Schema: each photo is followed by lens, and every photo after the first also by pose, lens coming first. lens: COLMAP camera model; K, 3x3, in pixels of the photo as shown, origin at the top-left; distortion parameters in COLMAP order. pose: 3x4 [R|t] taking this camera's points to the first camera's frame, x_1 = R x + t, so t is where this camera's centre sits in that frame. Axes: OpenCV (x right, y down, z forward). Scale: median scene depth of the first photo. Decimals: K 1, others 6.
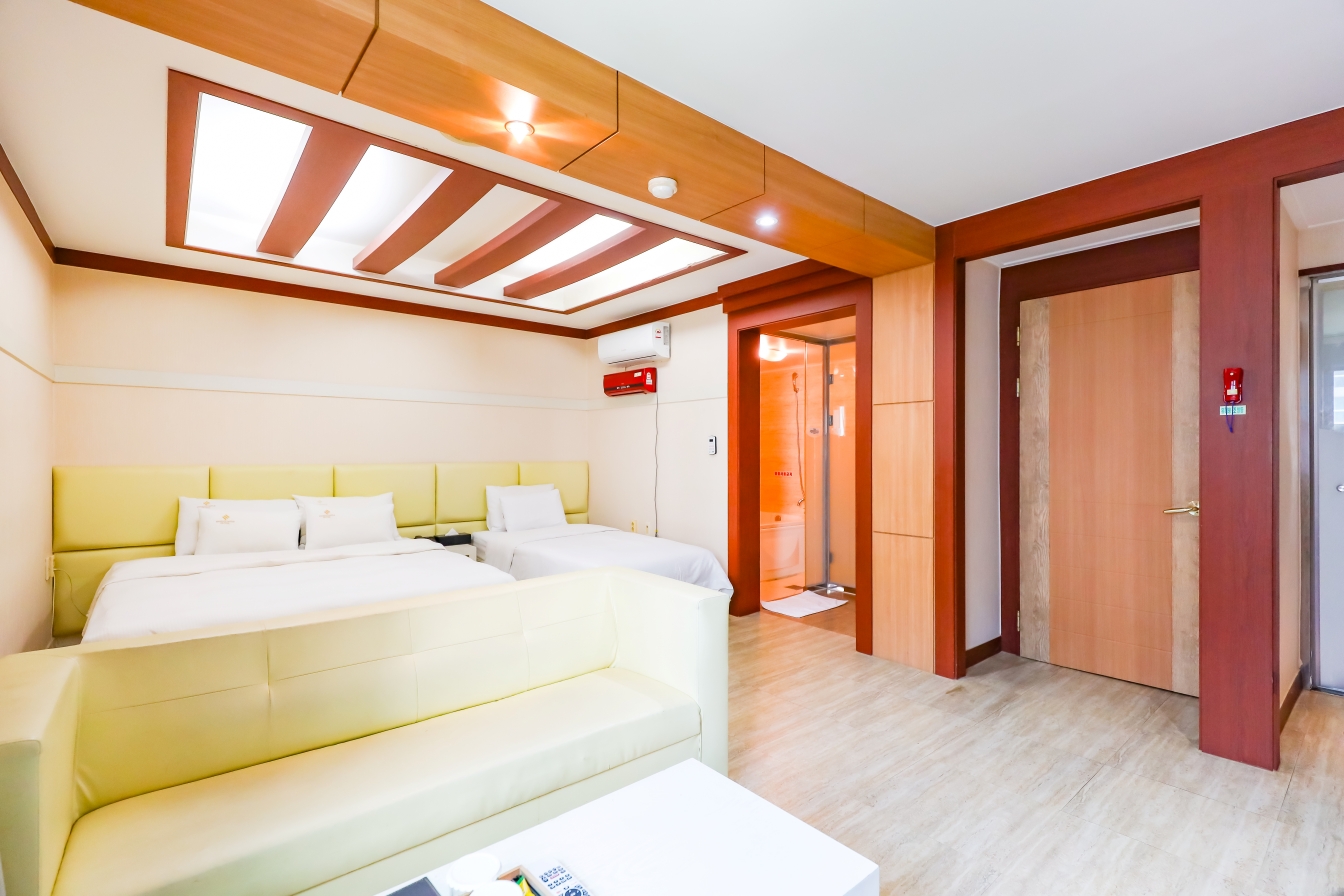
lens RADIAL K [[613.1, 0, 665.8], [0, 613.1, 448.2], [0, 0, 1]] dist [0.014028, -0.000369]
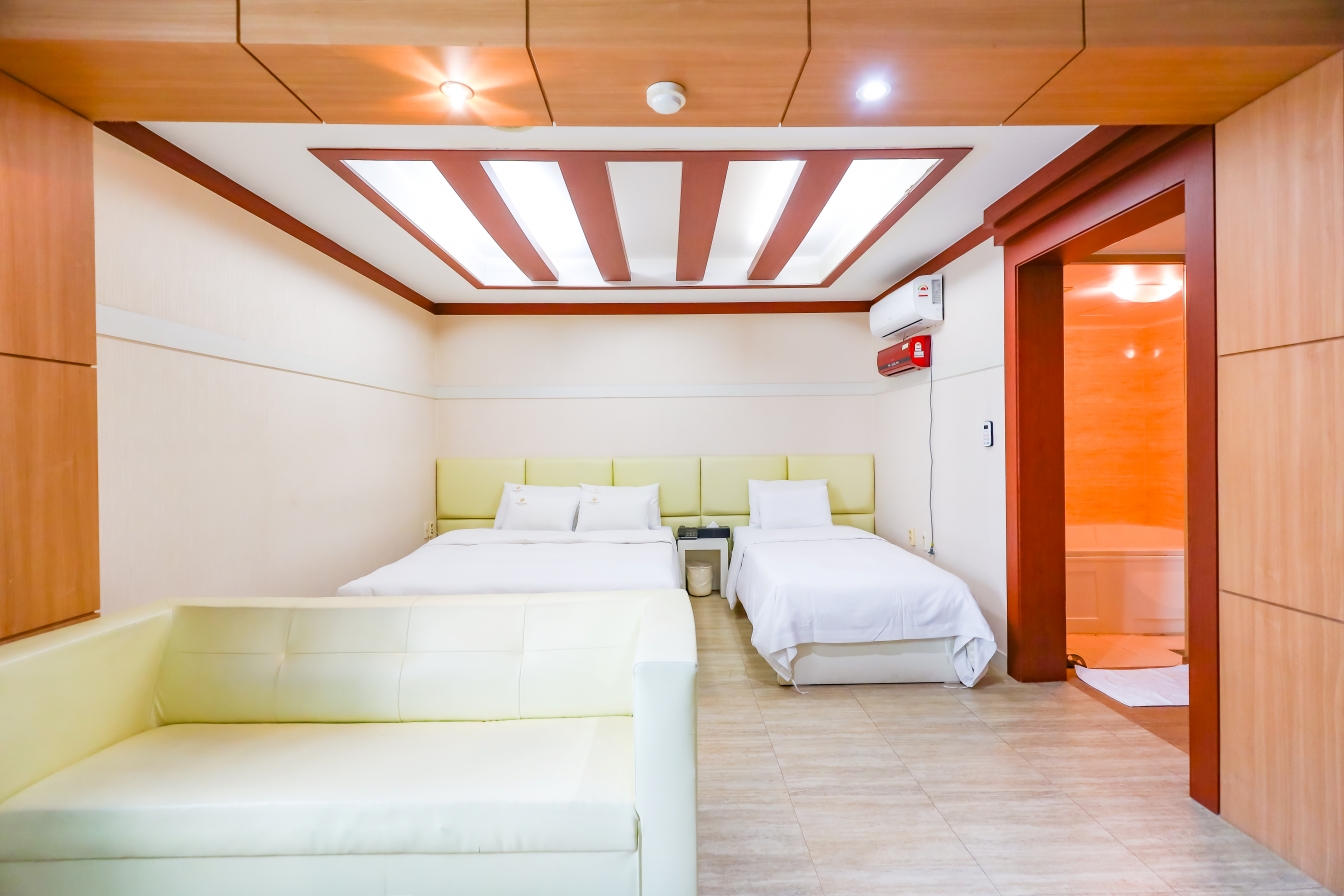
lens RADIAL K [[599.1, 0, 669.0], [0, 599.1, 443.0], [0, 0, 1]] dist [0.019512, -0.009659]
pose [[0.774480, -0.008888, -0.632536, 0.271686], [0.015857, 0.999860, 0.005365, -0.004371], [0.632400, -0.014186, 0.774512, 0.252643]]
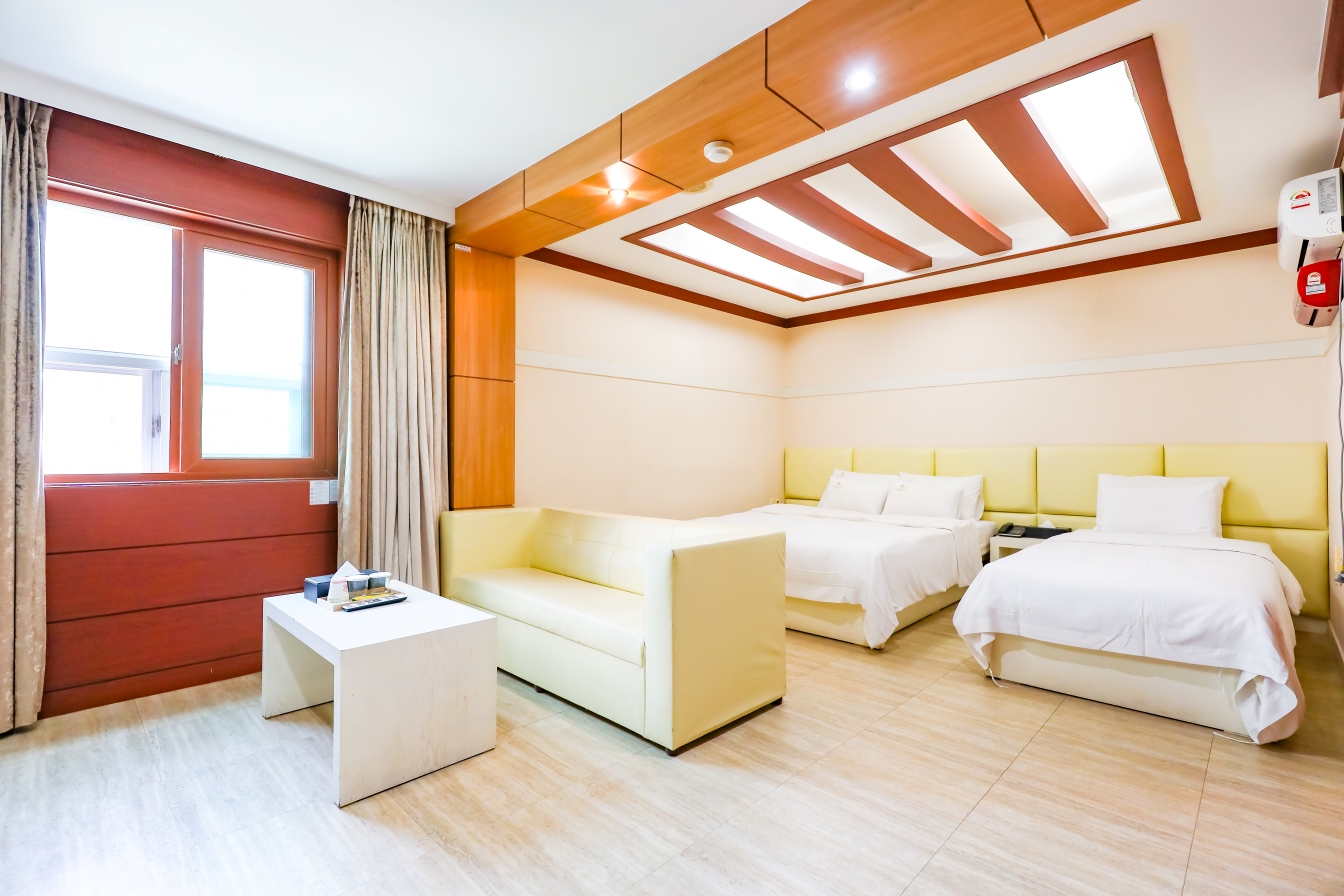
lens RADIAL K [[599.1, 0, 669.0], [0, 599.1, 443.0], [0, 0, 1]] dist [0.019512, -0.009659]
pose [[0.096404, -0.022603, -0.995086, 0.574661], [0.003293, 0.999744, -0.022390, 0.048604], [0.995337, -0.001118, 0.096454, 0.485230]]
